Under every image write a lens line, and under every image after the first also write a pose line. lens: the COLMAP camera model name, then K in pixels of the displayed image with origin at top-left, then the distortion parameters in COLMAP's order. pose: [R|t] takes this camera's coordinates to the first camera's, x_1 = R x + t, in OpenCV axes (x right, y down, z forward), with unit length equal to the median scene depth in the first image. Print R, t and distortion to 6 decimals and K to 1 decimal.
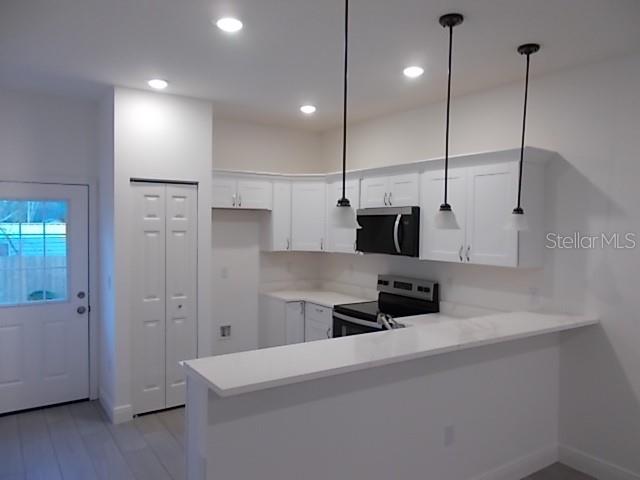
lens RADIAL K [[483.7, 0, 320.0], [0, 483.7, 240.0], [0, 0, 1]] dist [-0.006529, 0.004664]
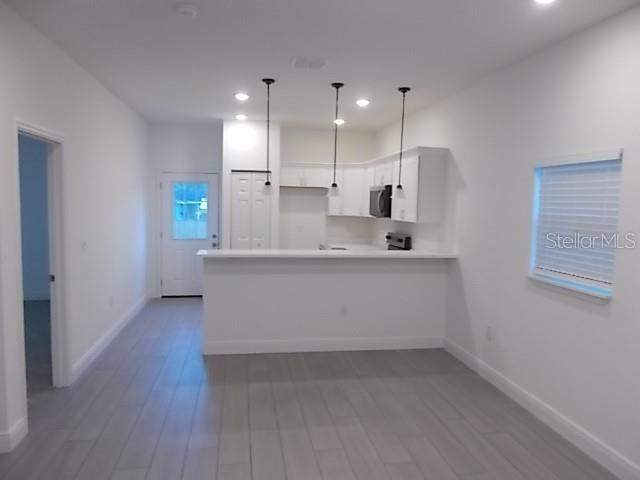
lens RADIAL K [[483.7, 0, 320.0], [0, 483.7, 240.0], [0, 0, 1]] dist [-0.006529, 0.004664]
pose [[0.905071, 0.040253, -0.423352, 0.588306], [-0.023421, 0.998717, 0.044888, 0.037453], [0.424616, -0.030712, 0.904852, -0.425674]]
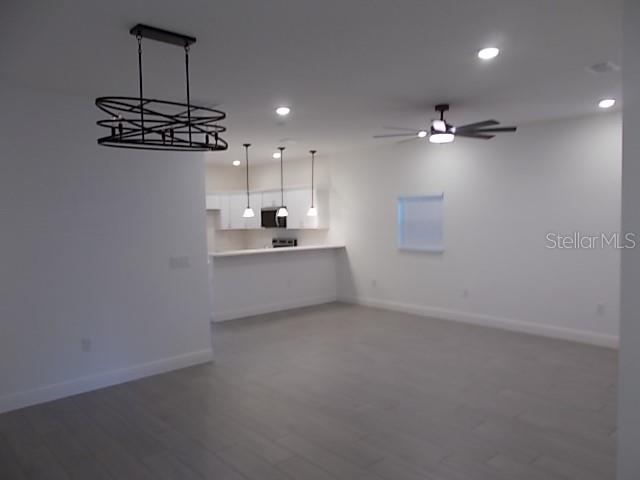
lens RADIAL K [[483.7, 0, 320.0], [0, 483.7, 240.0], [0, 0, 1]] dist [-0.006529, 0.004664]
pose [[0.989635, -0.039741, 0.137995, 0.034148], [0.037994, 0.999161, 0.015271, 0.059974], [-0.138486, -0.009870, 0.990315, -1.249309]]
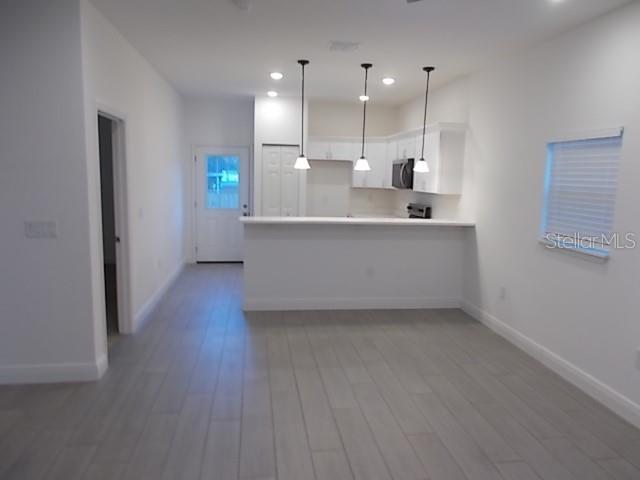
lens RADIAL K [[483.7, 0, 320.0], [0, 483.7, 240.0], [0, 0, 1]] dist [-0.006529, 0.004664]
pose [[0.891473, 0.069358, -0.447734, 0.605515], [-0.027100, 0.994607, 0.100115, 0.045922], [0.452263, -0.077116, 0.888545, -0.545049]]
